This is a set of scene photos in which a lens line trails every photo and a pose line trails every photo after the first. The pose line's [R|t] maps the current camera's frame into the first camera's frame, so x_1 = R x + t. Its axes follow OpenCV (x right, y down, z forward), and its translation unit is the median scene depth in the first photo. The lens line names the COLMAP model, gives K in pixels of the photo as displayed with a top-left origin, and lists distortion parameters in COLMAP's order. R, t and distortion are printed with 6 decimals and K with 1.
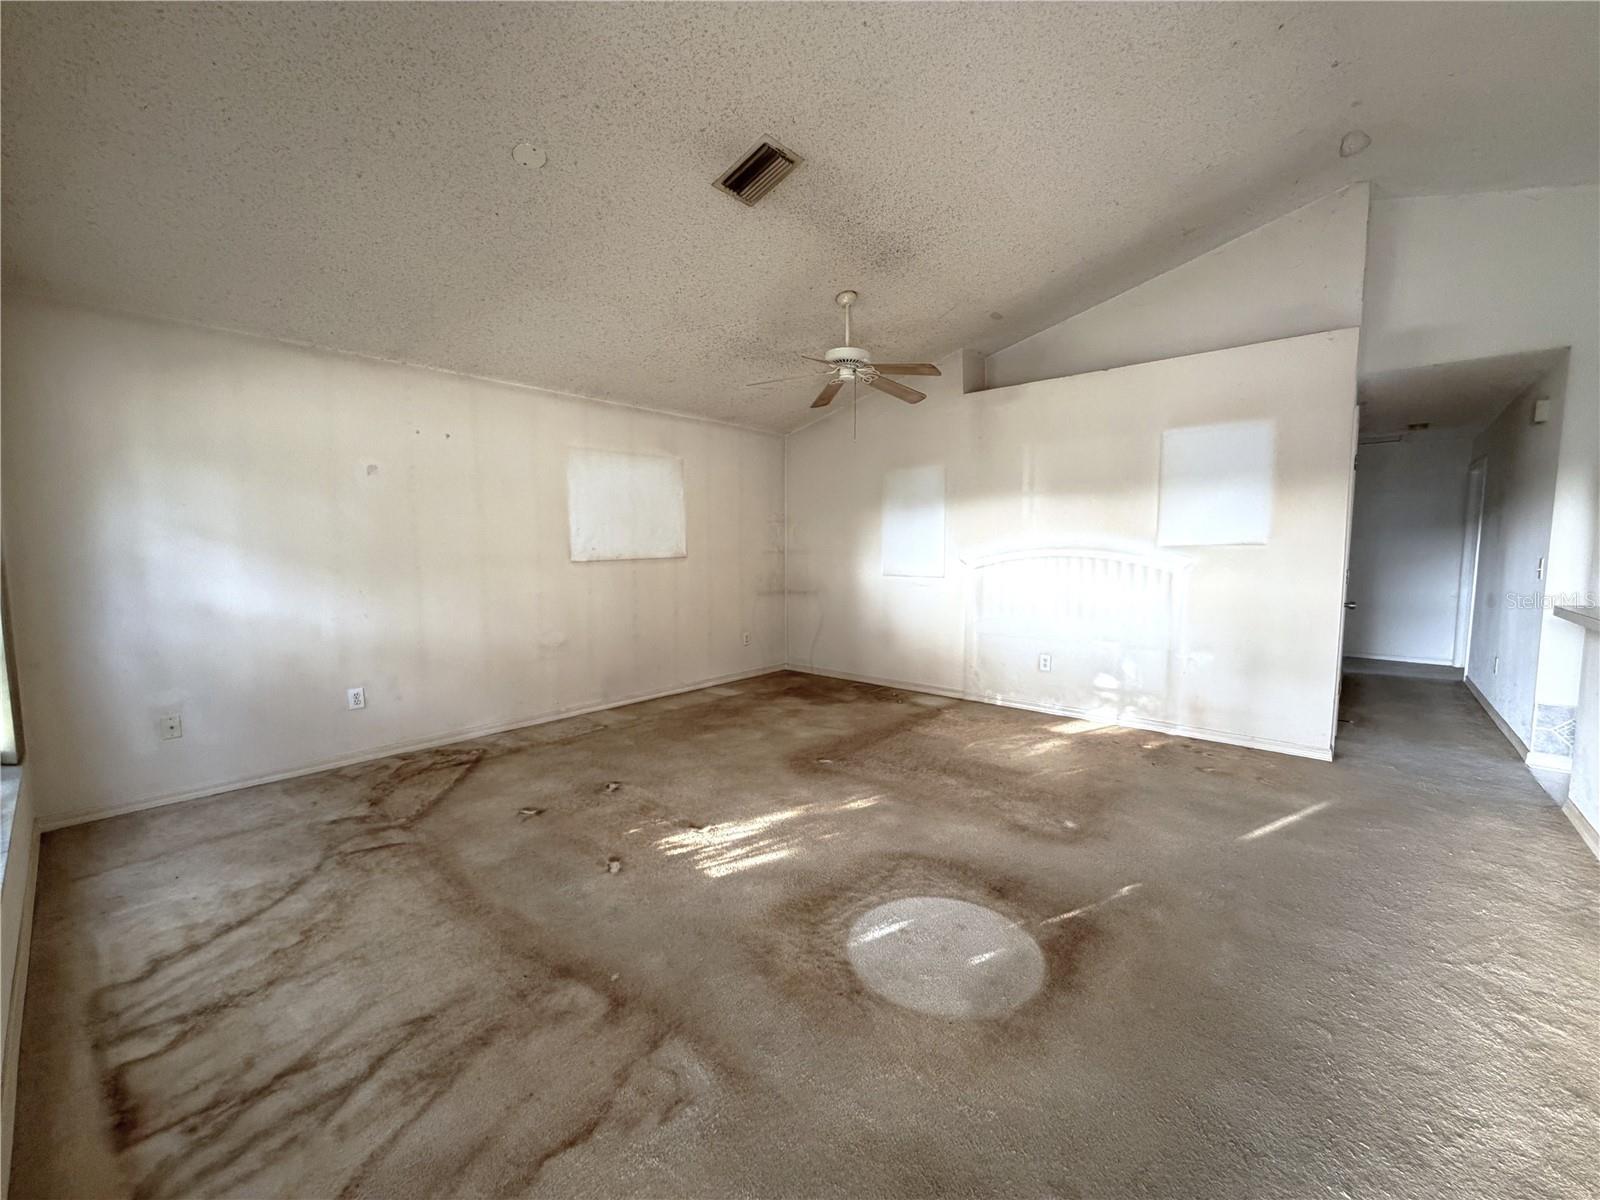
lens RADIAL K [[637.7, 0, 798.0], [0, 637.7, 596.7], [0, 0, 1]] dist [0.001310, -0.001234]
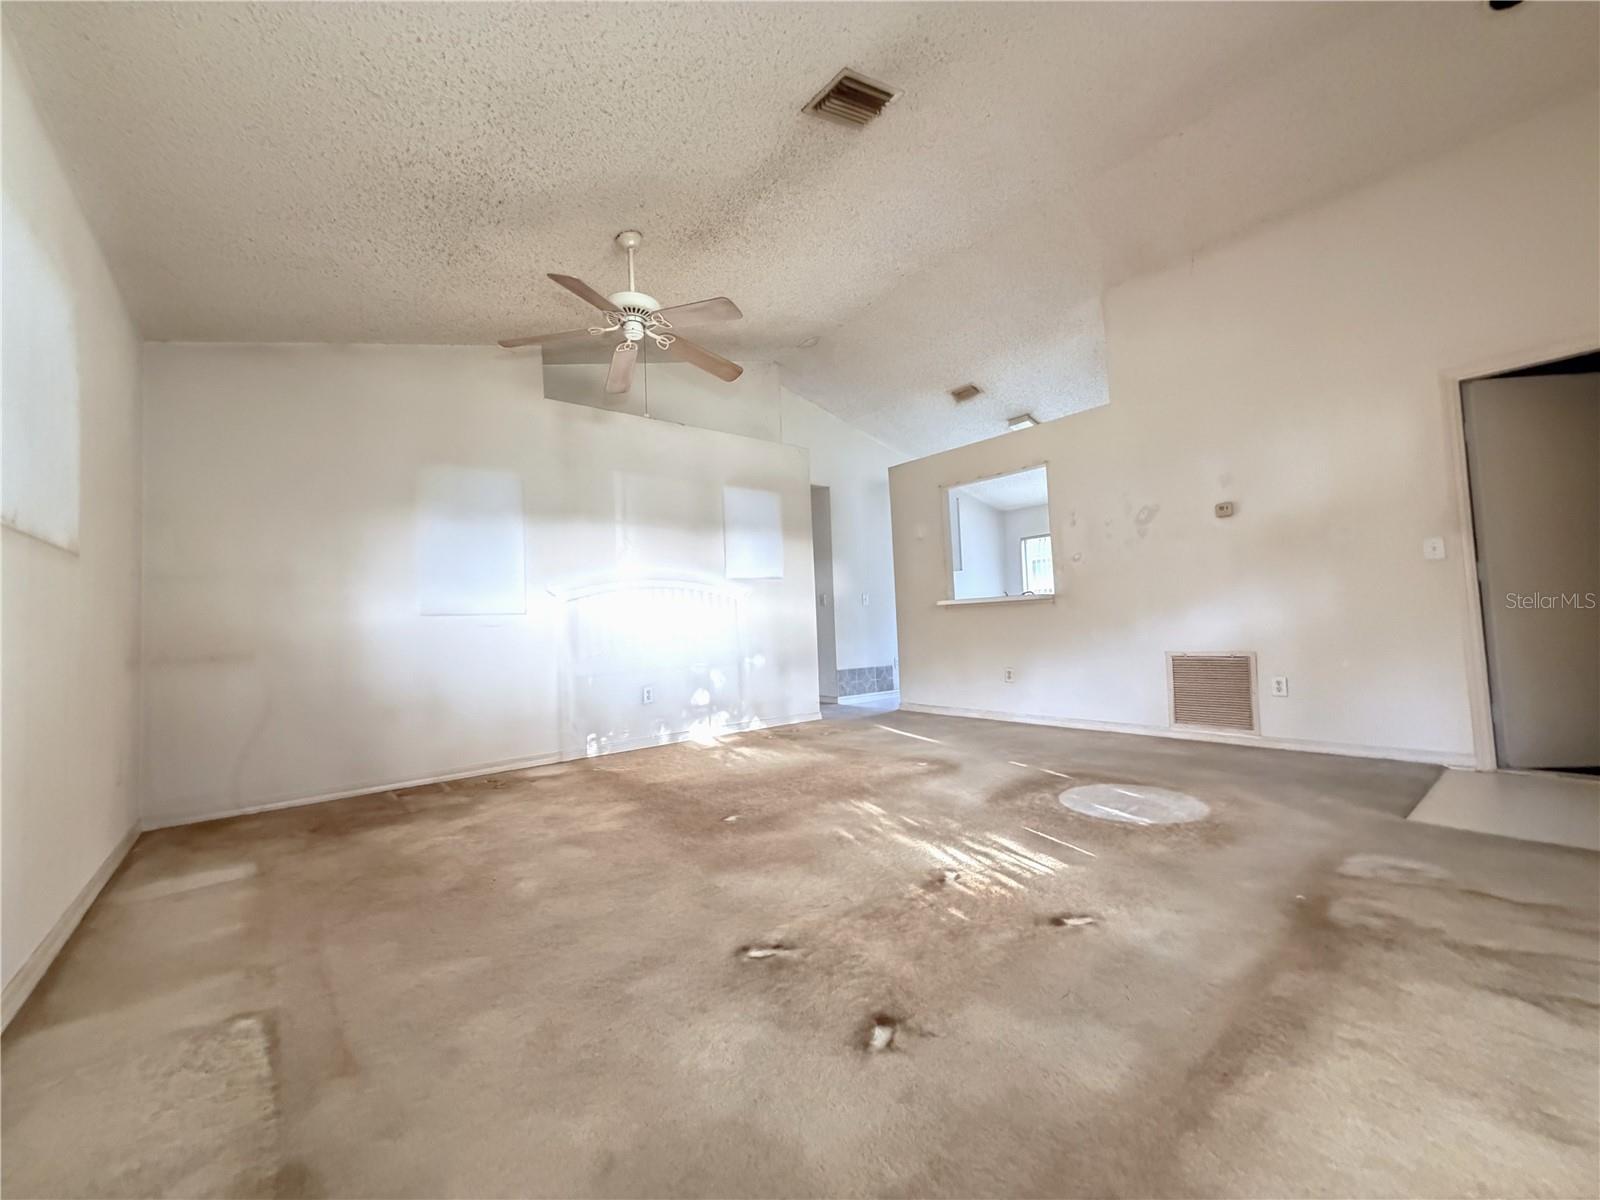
lens RADIAL K [[637.7, 0, 796.6], [0, 637.7, 599.8], [0, 0, 1]] dist [0.001310, -0.001234]
pose [[0.164919, 0.036839, 0.985619, -0.662779], [0.118200, 0.991362, -0.056831, 0.050363], [-0.979199, 0.125872, 0.159140, 0.731167]]
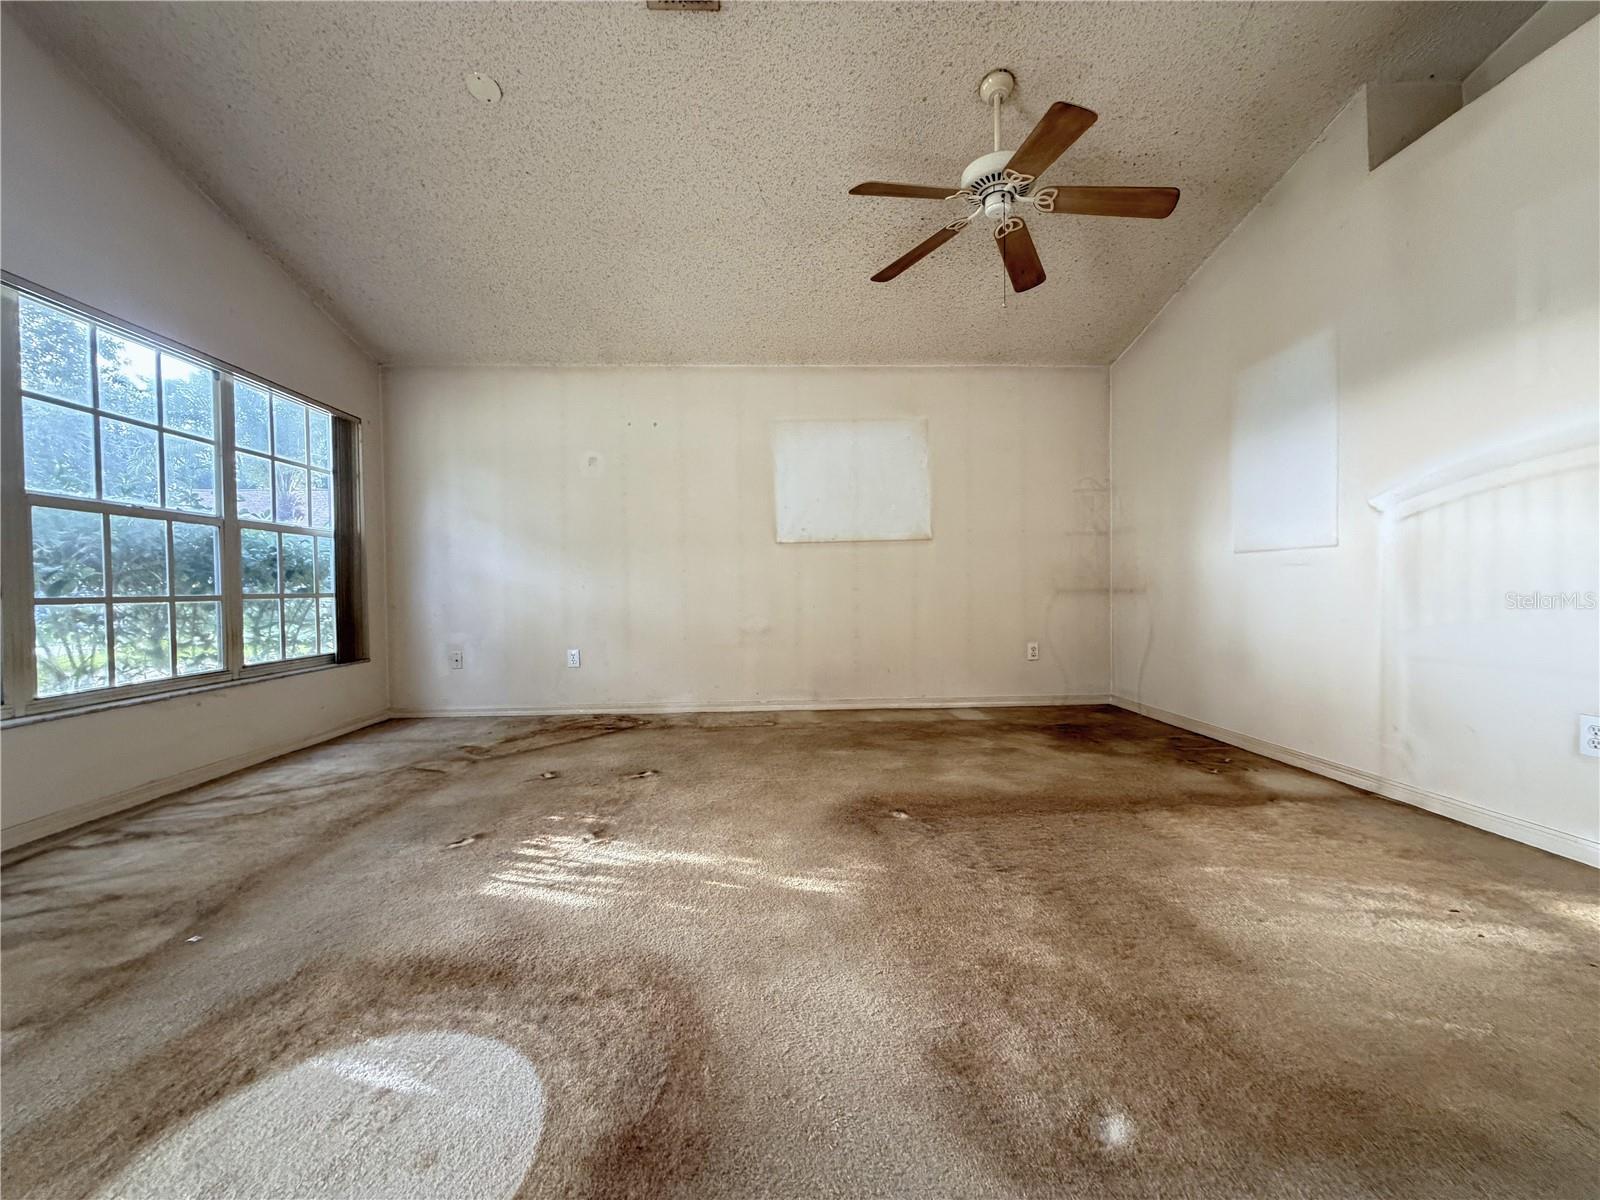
lens RADIAL K [[637.7, 0, 799.3], [0, 637.7, 599.3], [0, 0, 1]] dist [0.001310, -0.001234]
pose [[0.691309, 0.008320, -0.722511, 0.404384], [-0.047914, 0.998261, -0.034349, 0.068372], [0.720969, 0.058364, 0.690505, 0.458083]]
